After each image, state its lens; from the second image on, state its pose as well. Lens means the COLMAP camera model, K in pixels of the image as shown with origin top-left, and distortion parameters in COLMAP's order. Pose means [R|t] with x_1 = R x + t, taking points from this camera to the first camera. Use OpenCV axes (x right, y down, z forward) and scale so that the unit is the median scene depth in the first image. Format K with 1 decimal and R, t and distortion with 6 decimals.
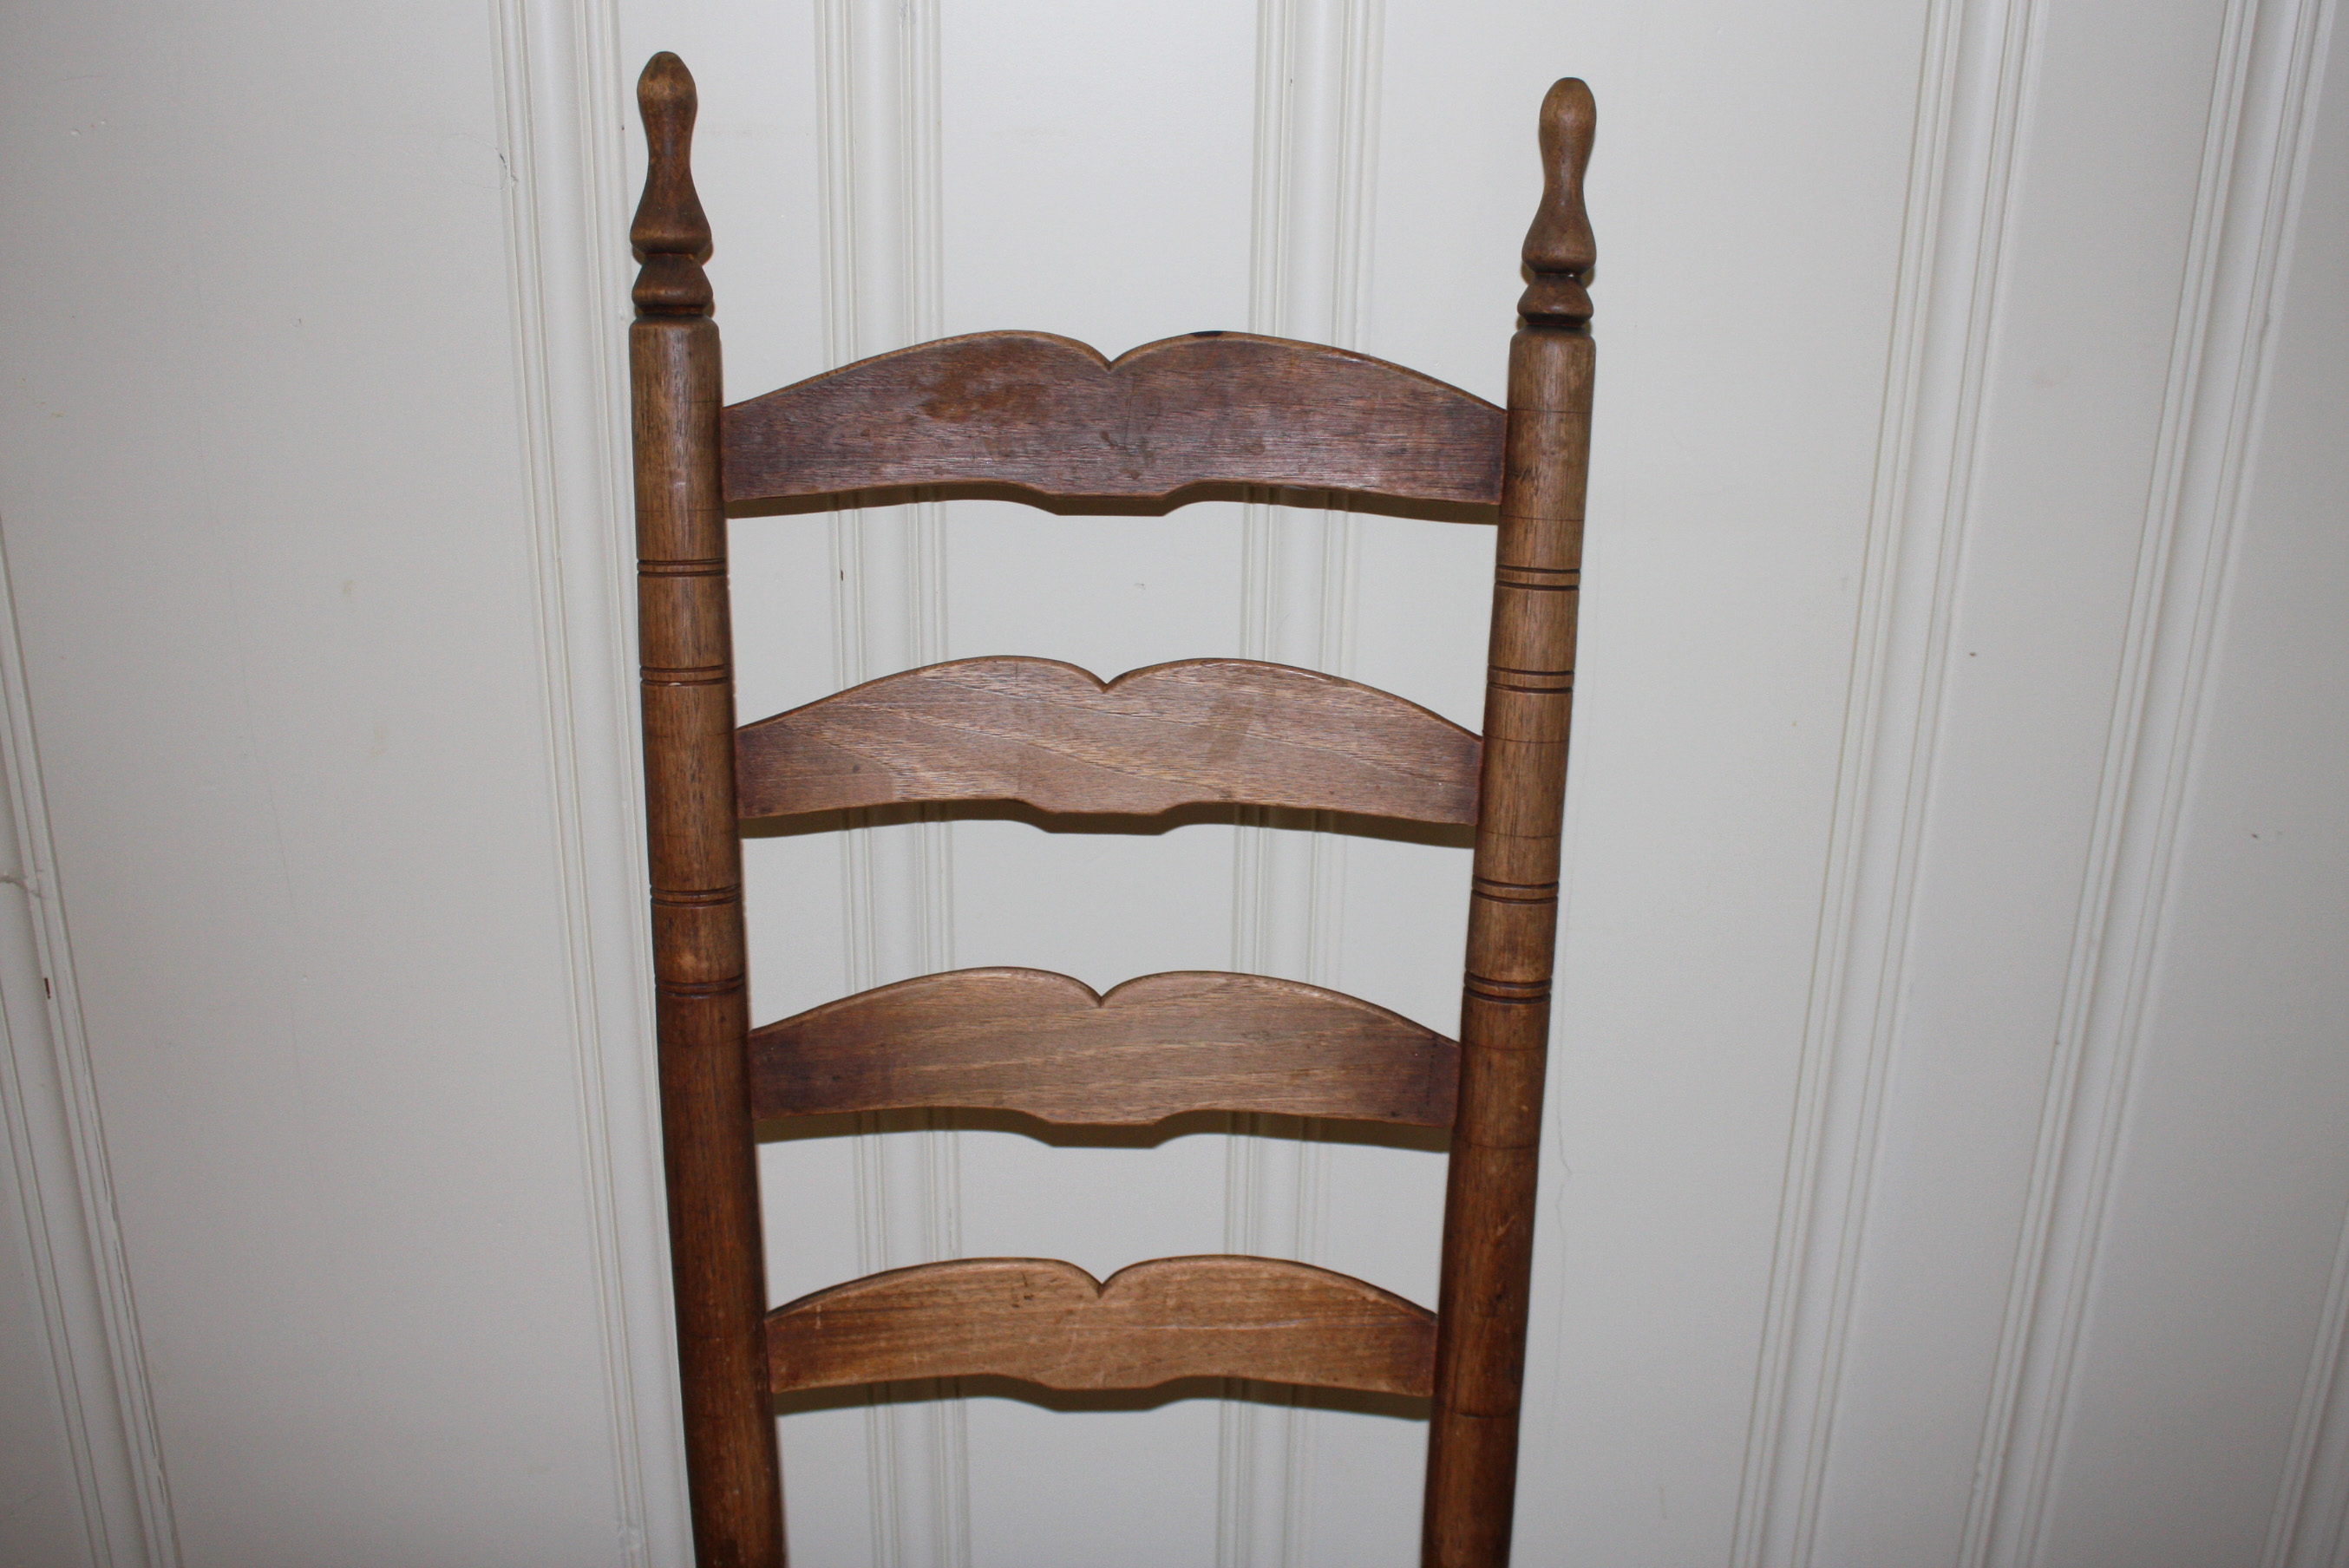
lens RADIAL K [[2531.3, 0, 1229.5], [0, 2531.3, 787.9], [0, 0, 1]] dist [-0.146644, 0.167833]
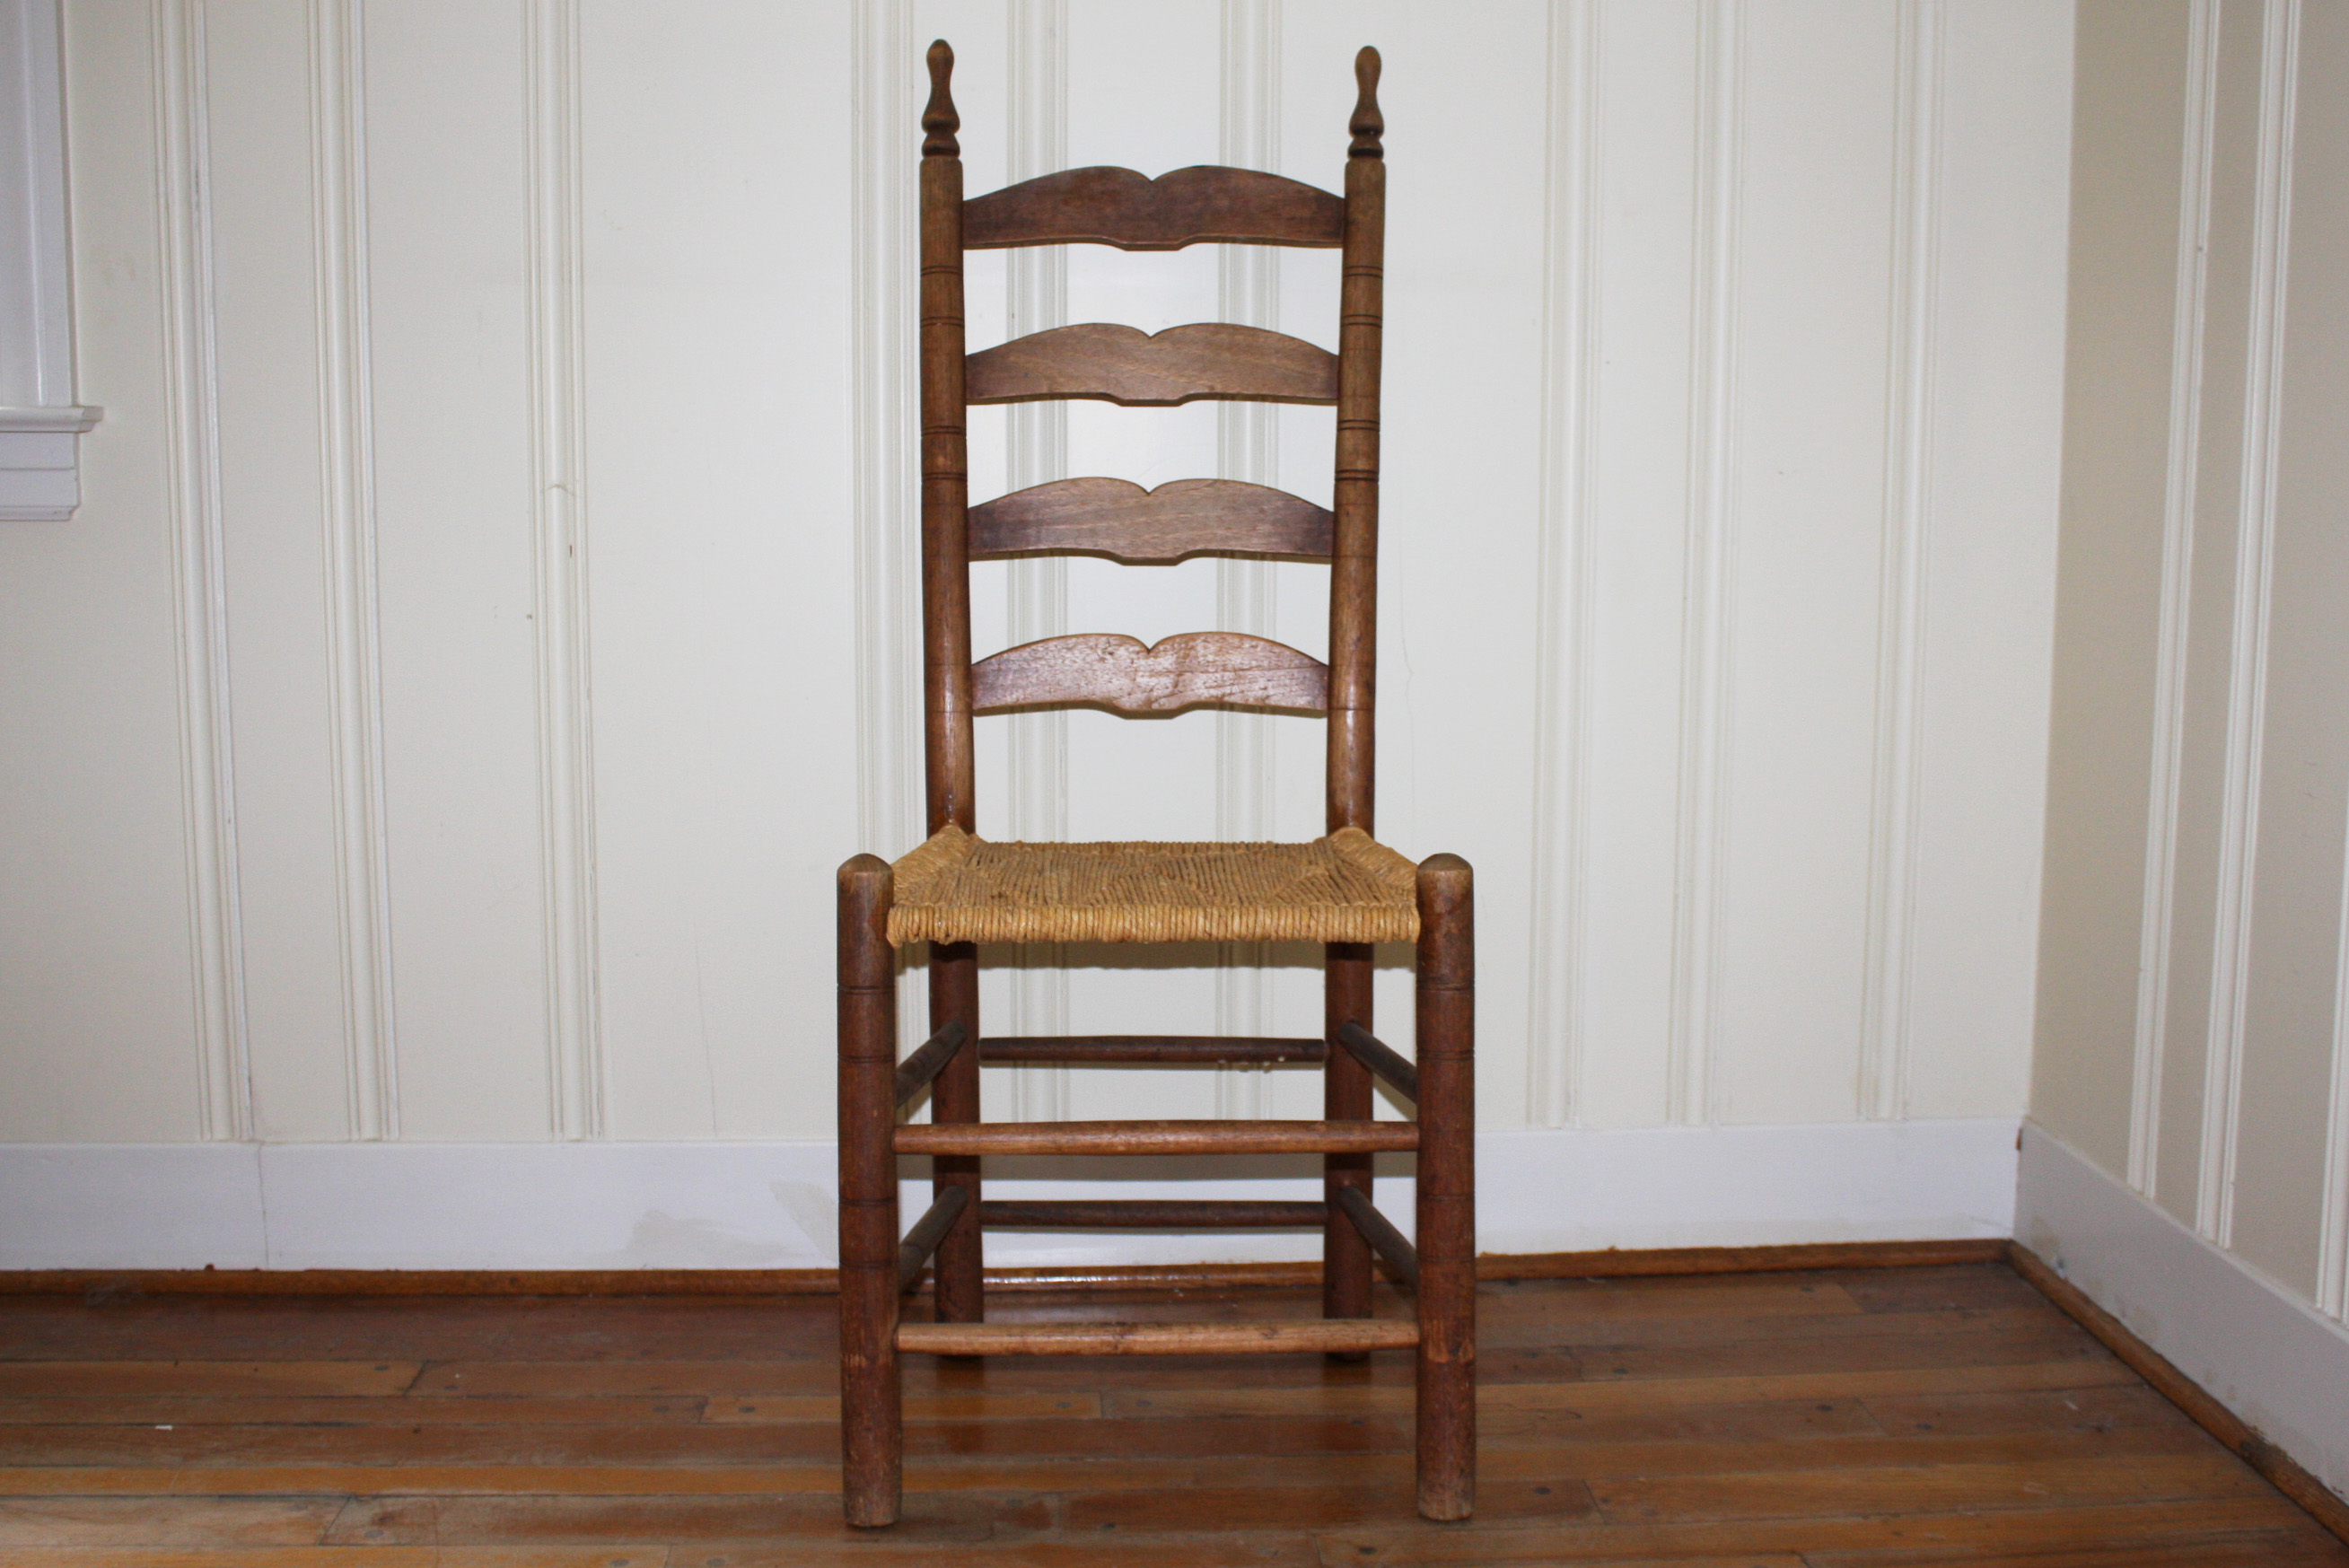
lens RADIAL K [[2531.5, 0, 1229.5], [0, 2531.5, 787.9], [0, 0, 1]] dist [-0.146644, 0.167833]
pose [[0.999823, -0.016494, 0.009051, -0.010322], [0.018215, 0.969033, -0.246259, 0.816323], [-0.004709, 0.246380, 0.969162, -0.865734]]
